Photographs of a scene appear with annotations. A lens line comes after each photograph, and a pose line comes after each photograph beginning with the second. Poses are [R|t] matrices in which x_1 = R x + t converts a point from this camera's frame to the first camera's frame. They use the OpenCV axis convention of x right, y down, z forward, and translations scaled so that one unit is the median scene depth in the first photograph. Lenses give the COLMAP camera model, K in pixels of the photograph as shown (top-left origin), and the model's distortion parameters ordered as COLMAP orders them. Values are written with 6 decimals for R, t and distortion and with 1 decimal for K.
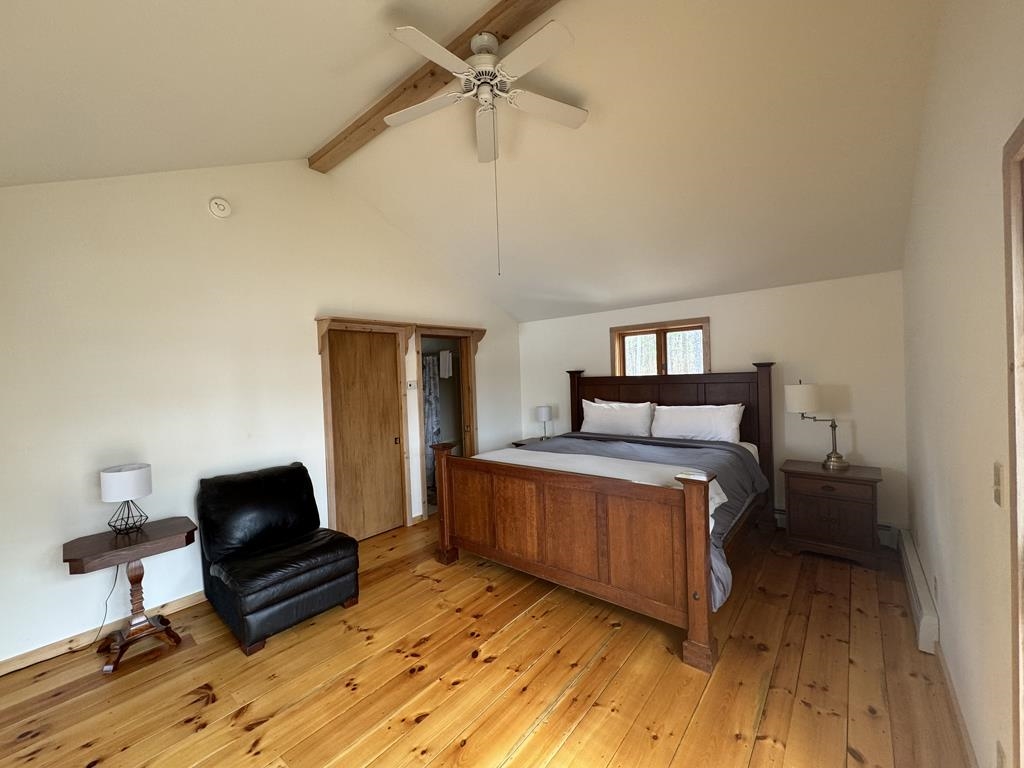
lens RADIAL K [[422.6, 0, 540.2], [0, 422.6, 388.1], [0, 0, 1]] dist [-0.000350, -0.000179]
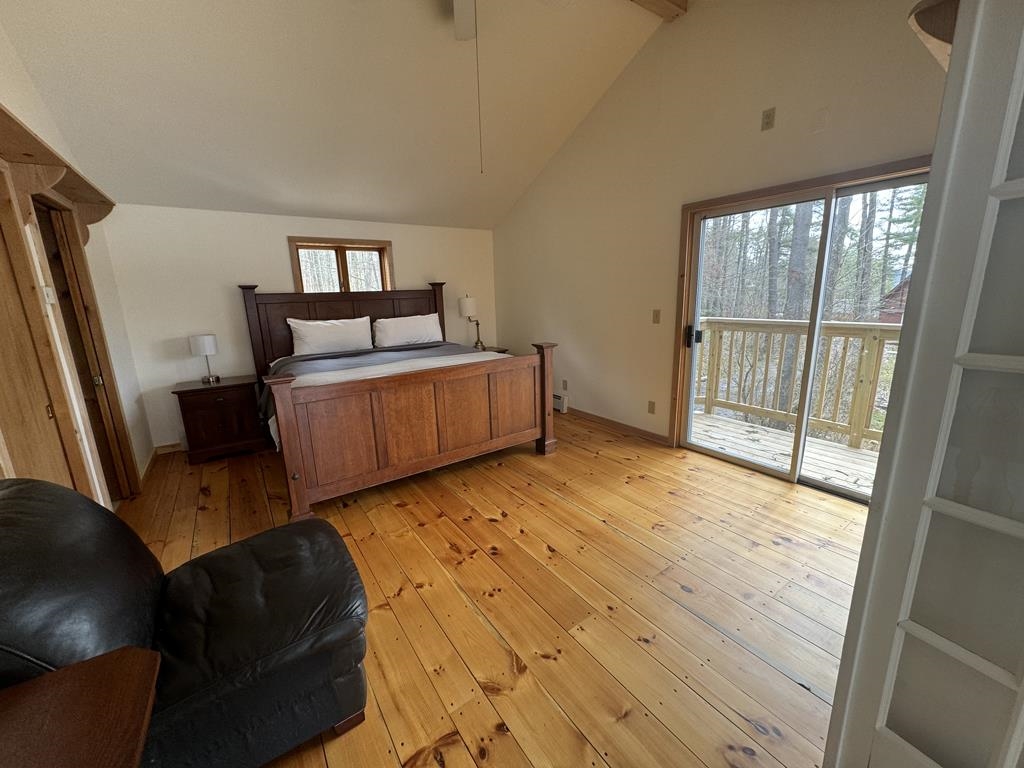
lens RADIAL K [[406.7, 0, 510.6], [0, 406.7, 382.2], [0, 0, 1]] dist [0.001016, -0.000049]
pose [[0.262723, -0.177390, 0.948425, -0.878369], [0.050389, 0.984136, 0.170111, 0.055159], [-0.963555, 0.003098, 0.267494, 0.509750]]
